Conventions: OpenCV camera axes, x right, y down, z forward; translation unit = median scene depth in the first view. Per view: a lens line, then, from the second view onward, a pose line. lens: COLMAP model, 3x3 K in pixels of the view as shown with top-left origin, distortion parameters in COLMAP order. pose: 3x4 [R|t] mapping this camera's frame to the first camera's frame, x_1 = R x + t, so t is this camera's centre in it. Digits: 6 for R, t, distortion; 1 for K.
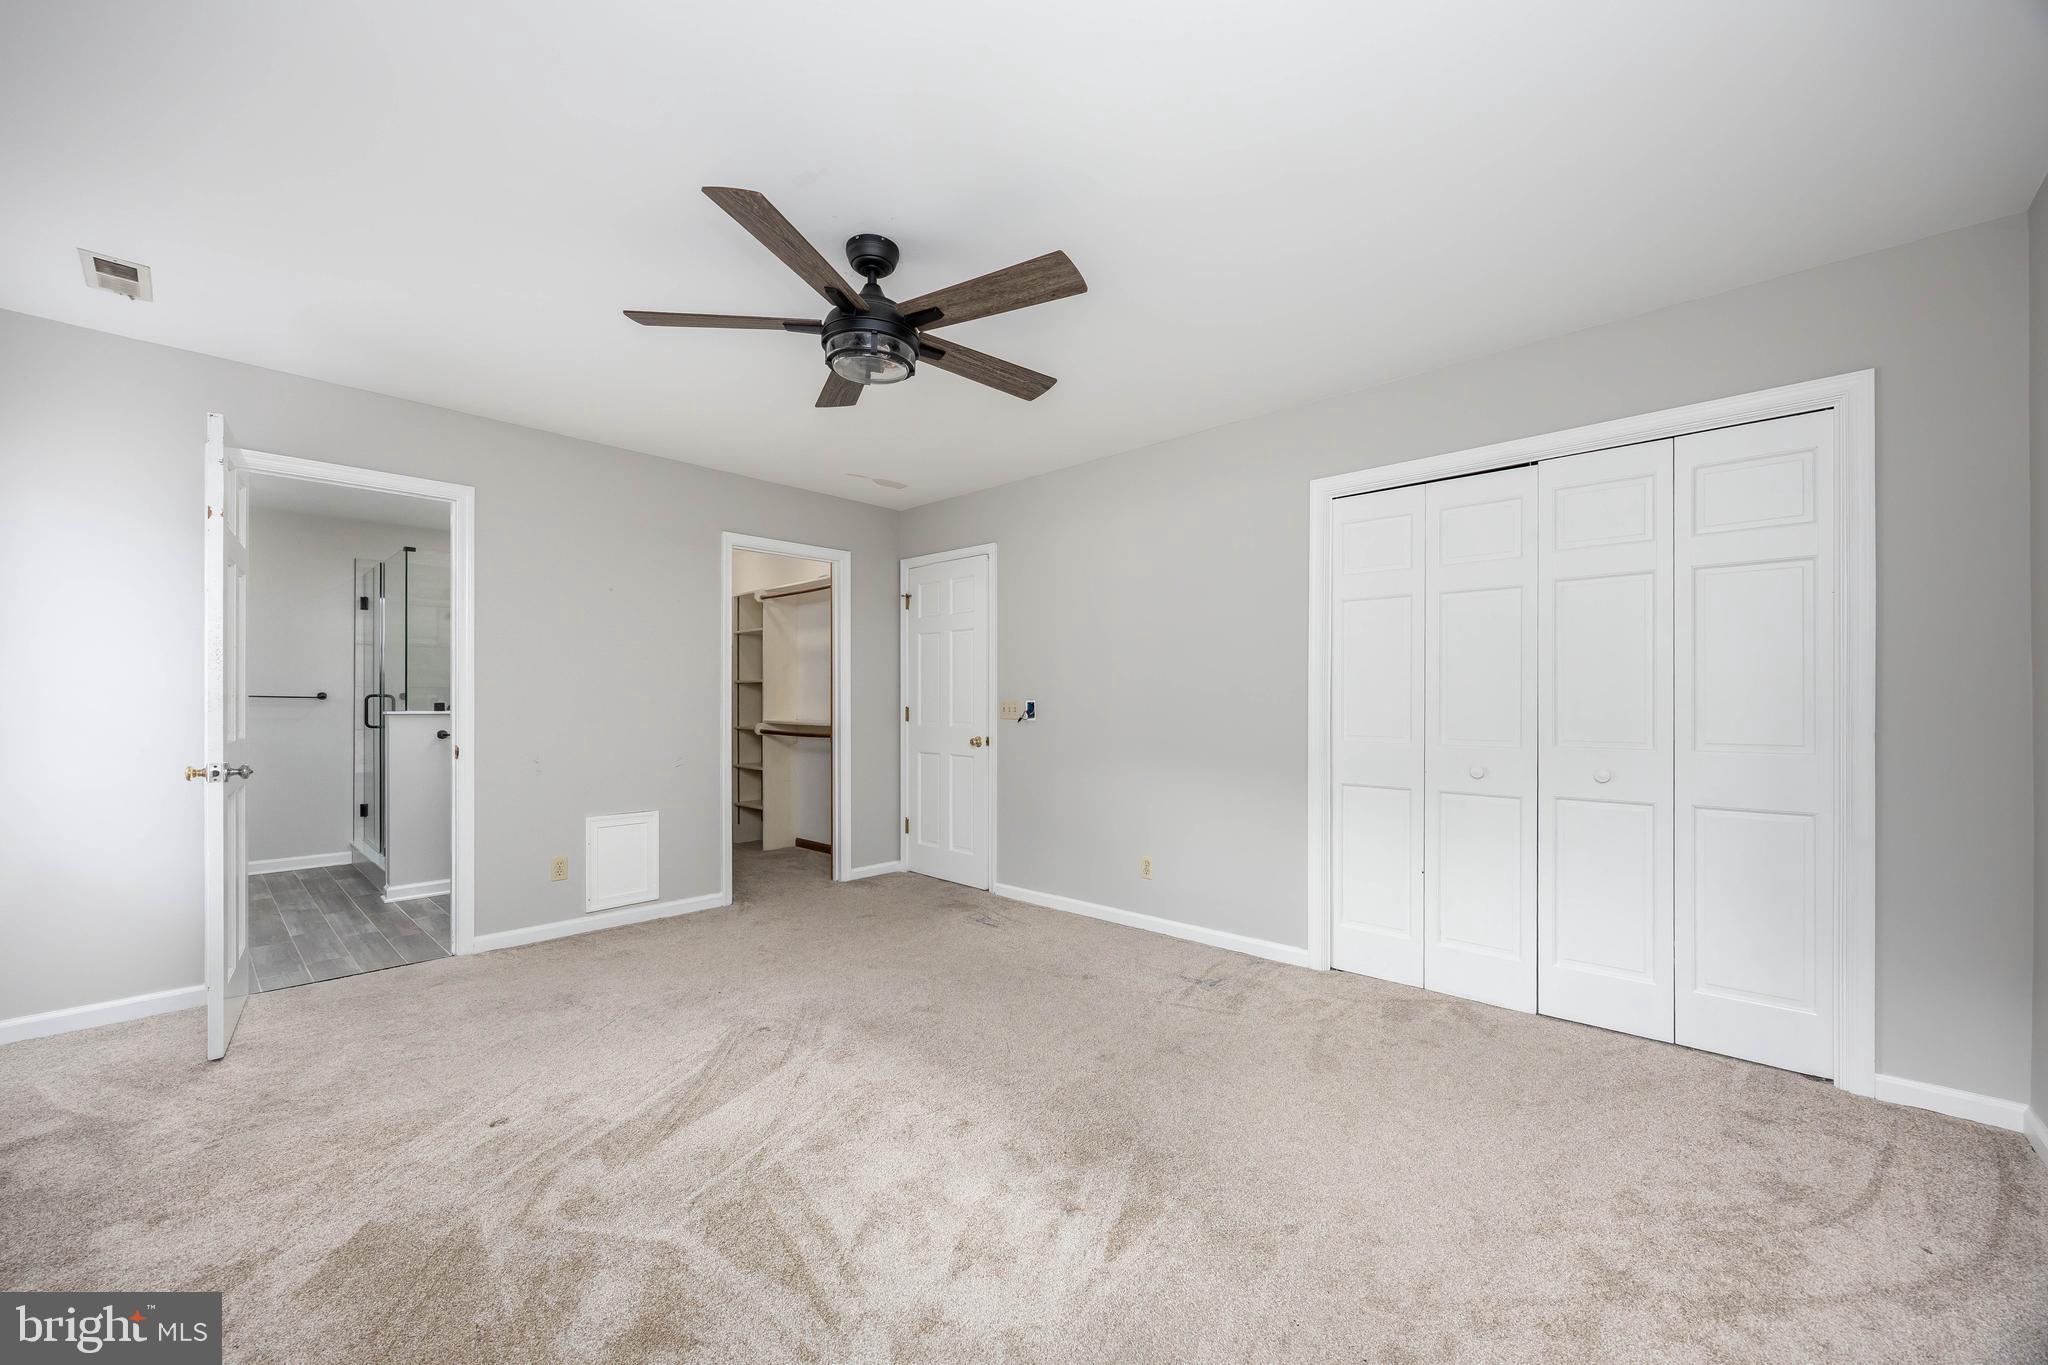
lens RADIAL K [[792.8, 0, 1022.7], [0, 792.8, 697.1], [0, 0, 1]] dist [-0.001330, -0.000054]
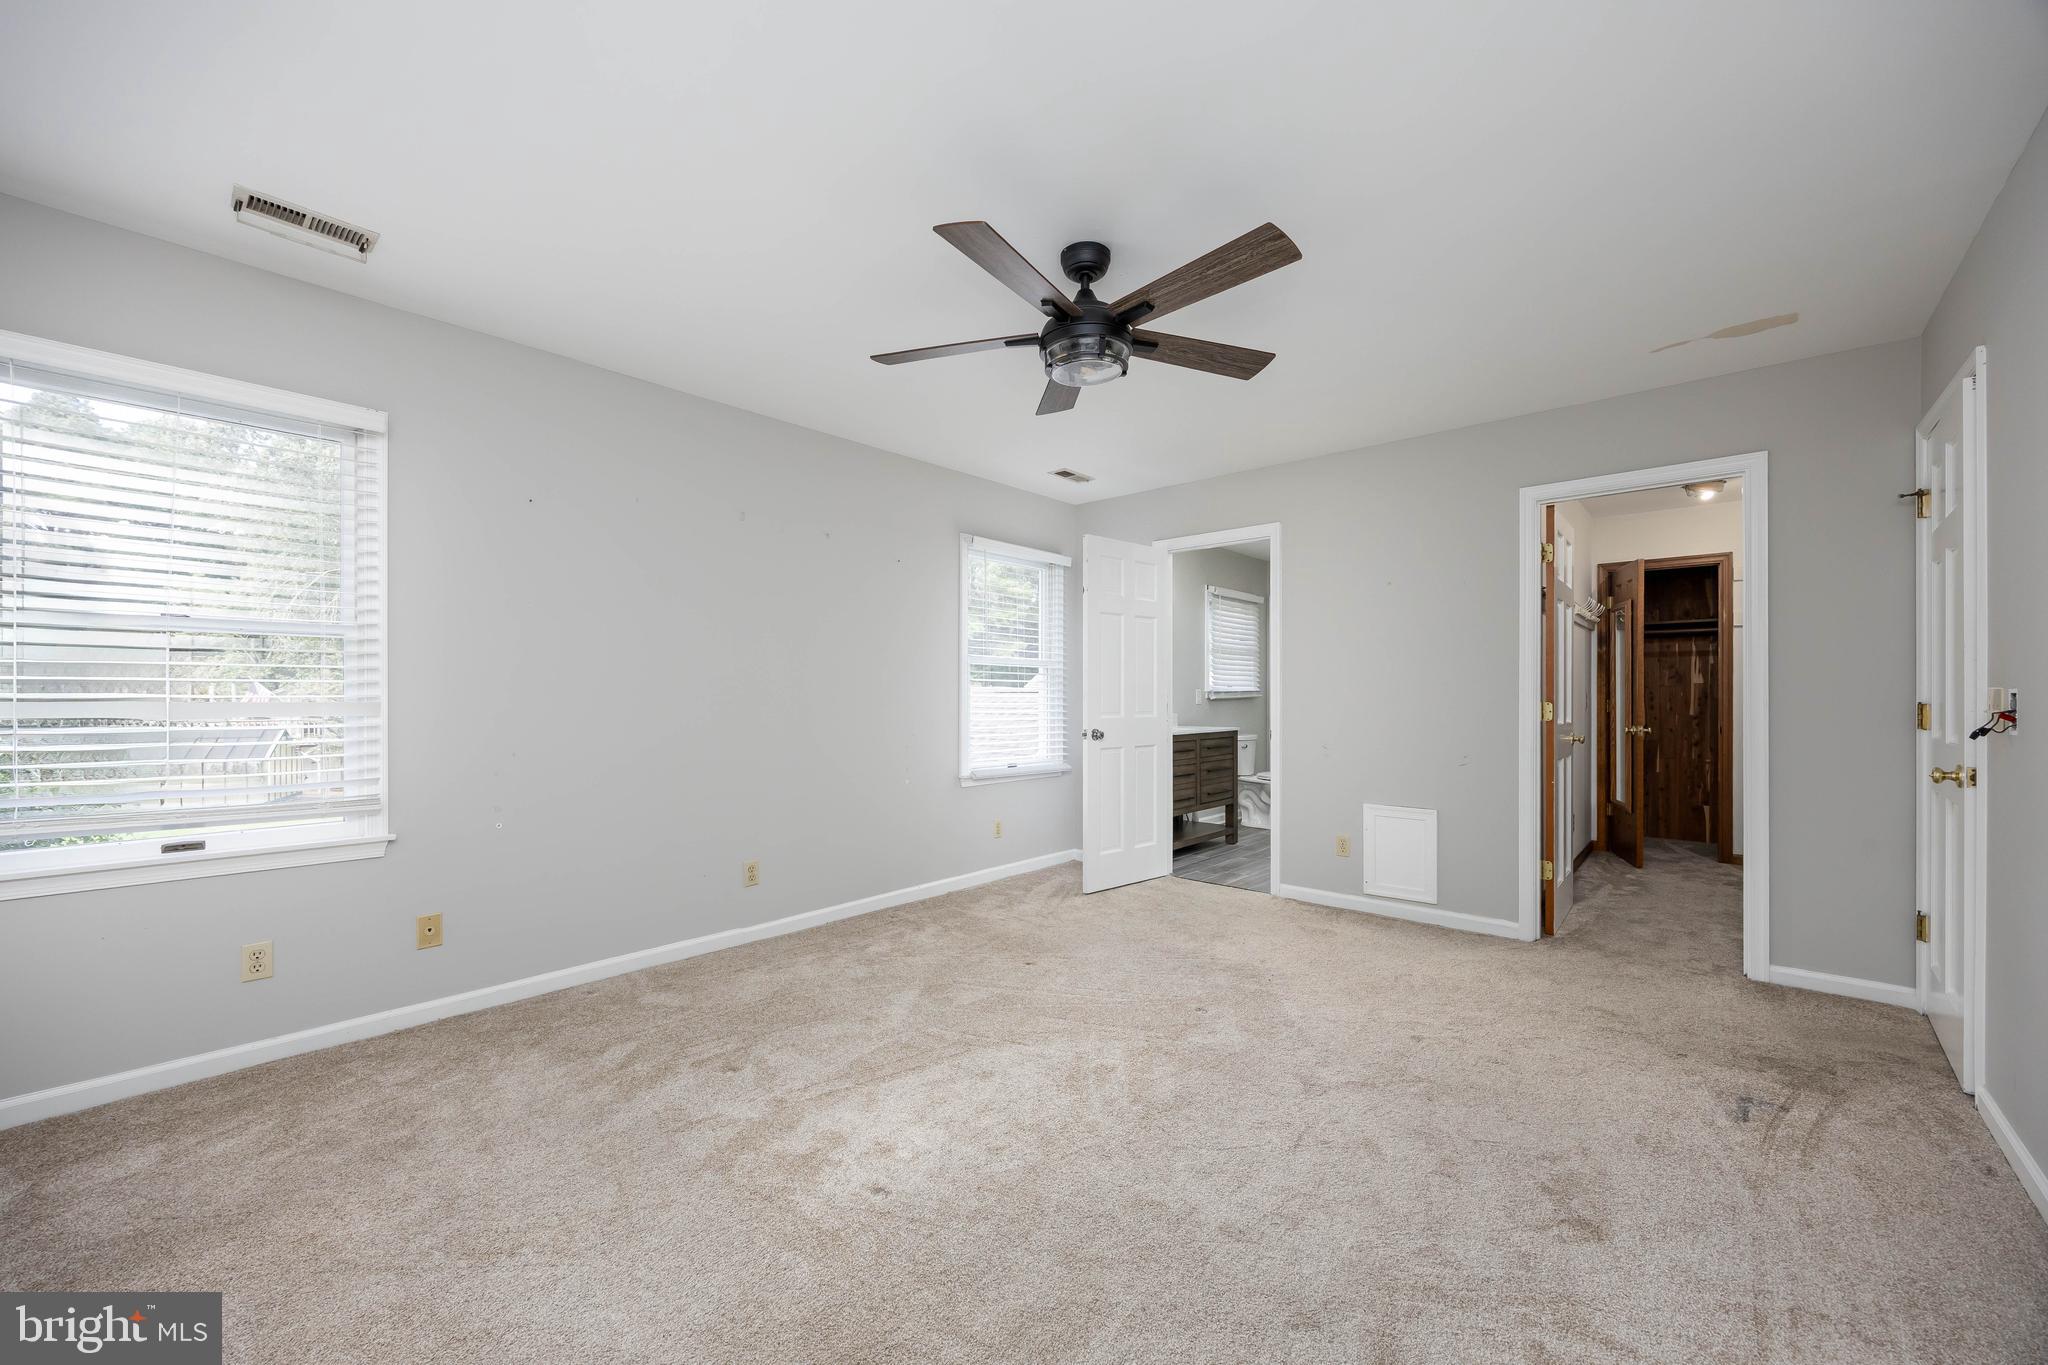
lens RADIAL K [[778.7, 0, 1024.4], [0, 778.7, 688.0], [0, 0, 1]] dist [-0.003488, 0.000003]
pose [[0.028438, -0.011320, -0.999531, 0.515000], [0.005825, 0.999921, -0.011159, 0.006664], [0.999579, -0.005505, 0.028501, 0.559103]]
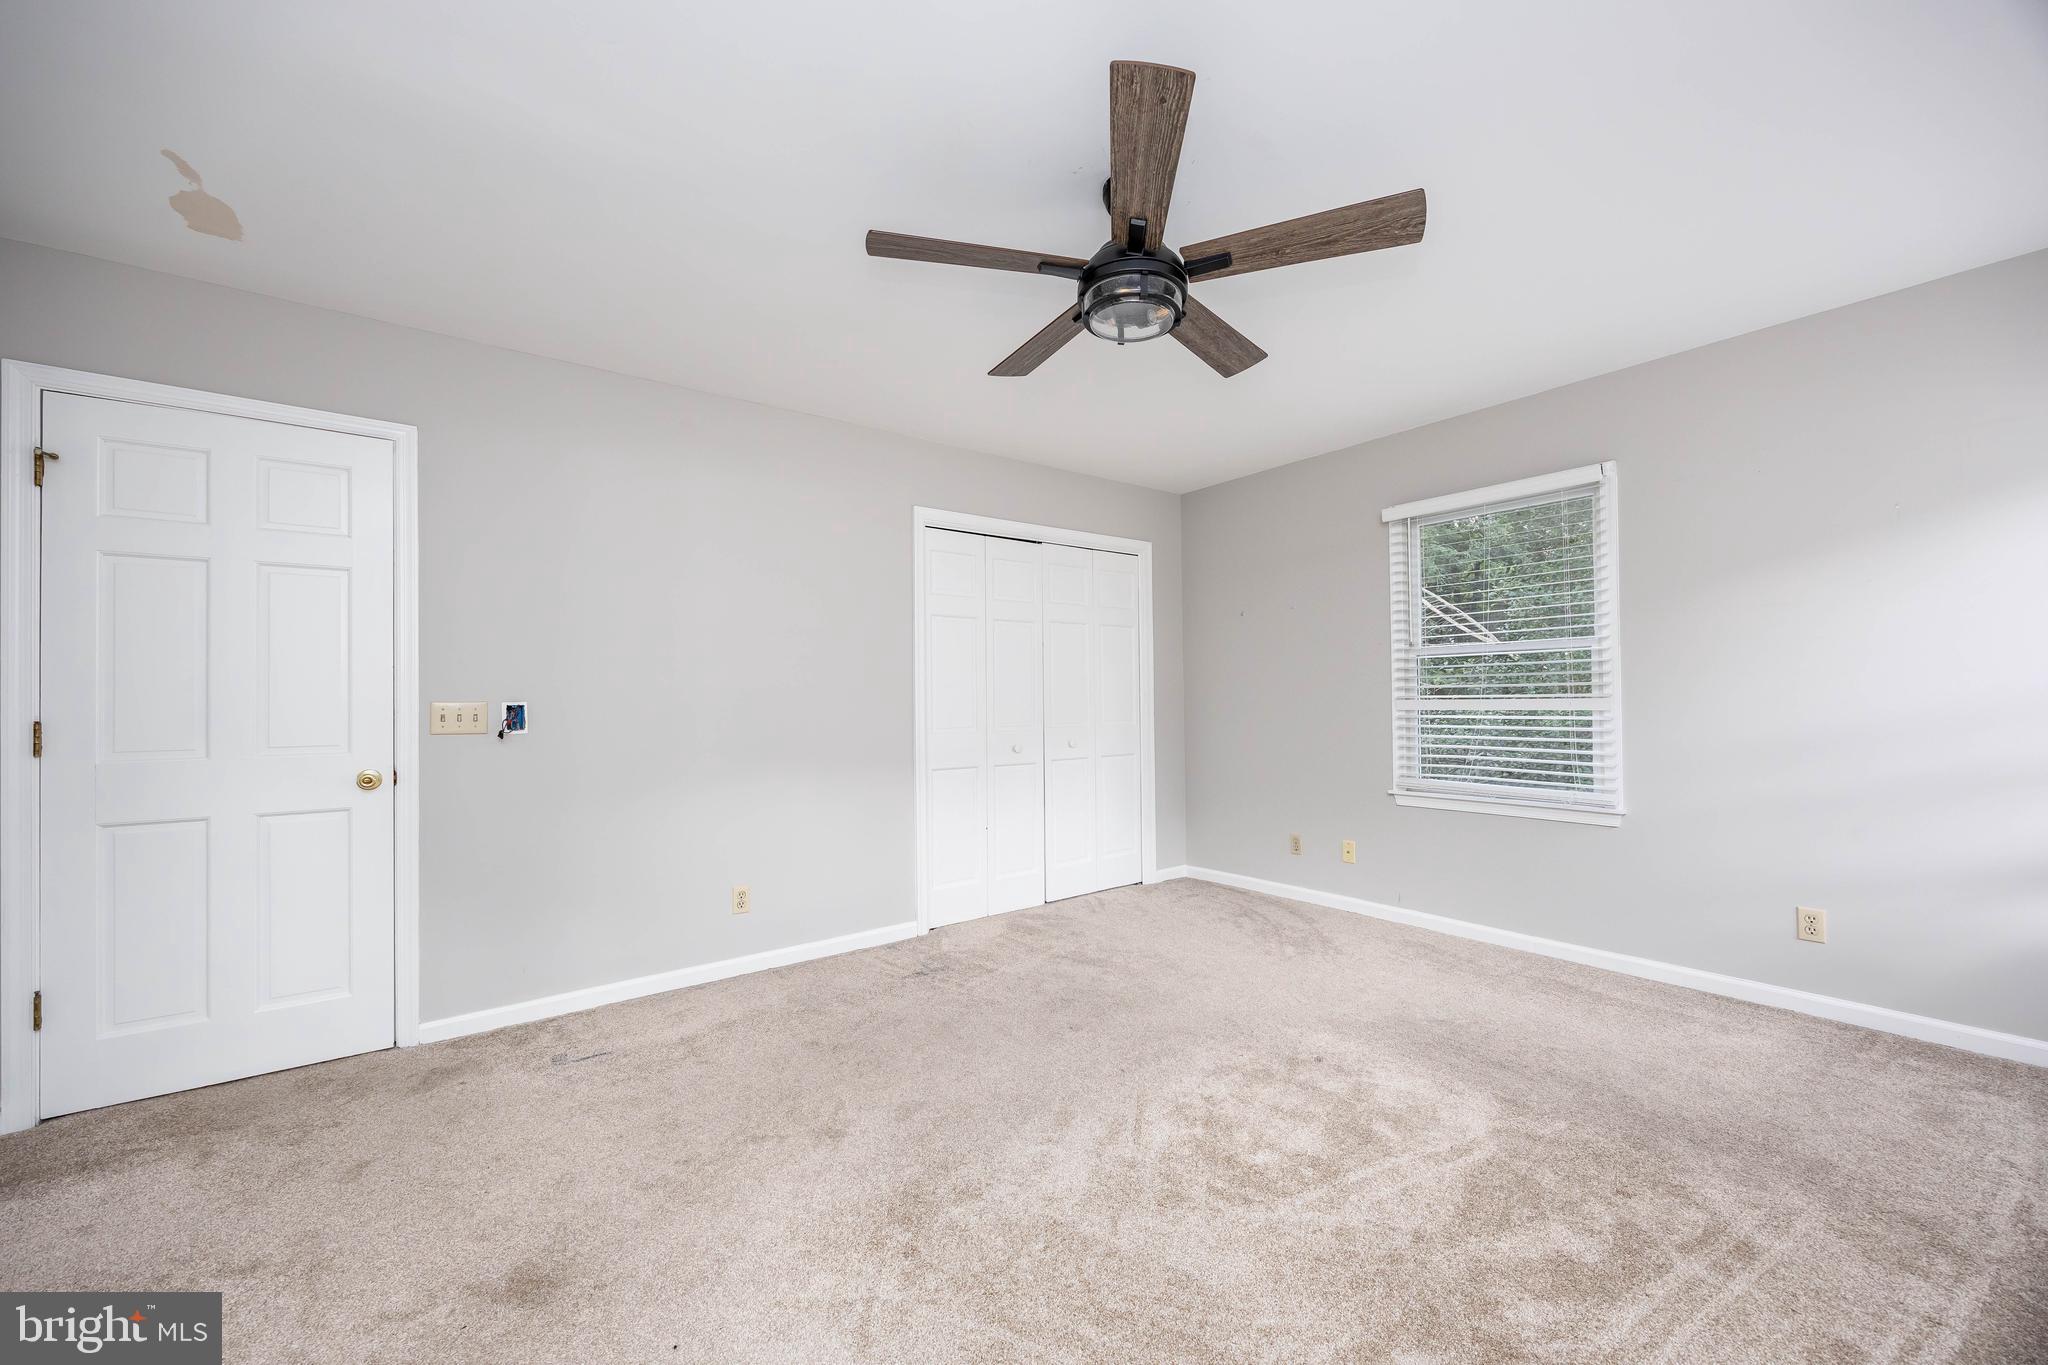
lens RADIAL K [[789.5, 0, 1026.4], [0, 789.5, 687.2], [0, 0, 1]] dist [-0.003342, 0.000343]
pose [[0.165728, 0.011655, 0.986103, -0.674873], [0.003101, 0.999919, -0.012339, 0.000982], [-0.986167, 0.005103, 0.165678, 0.612815]]
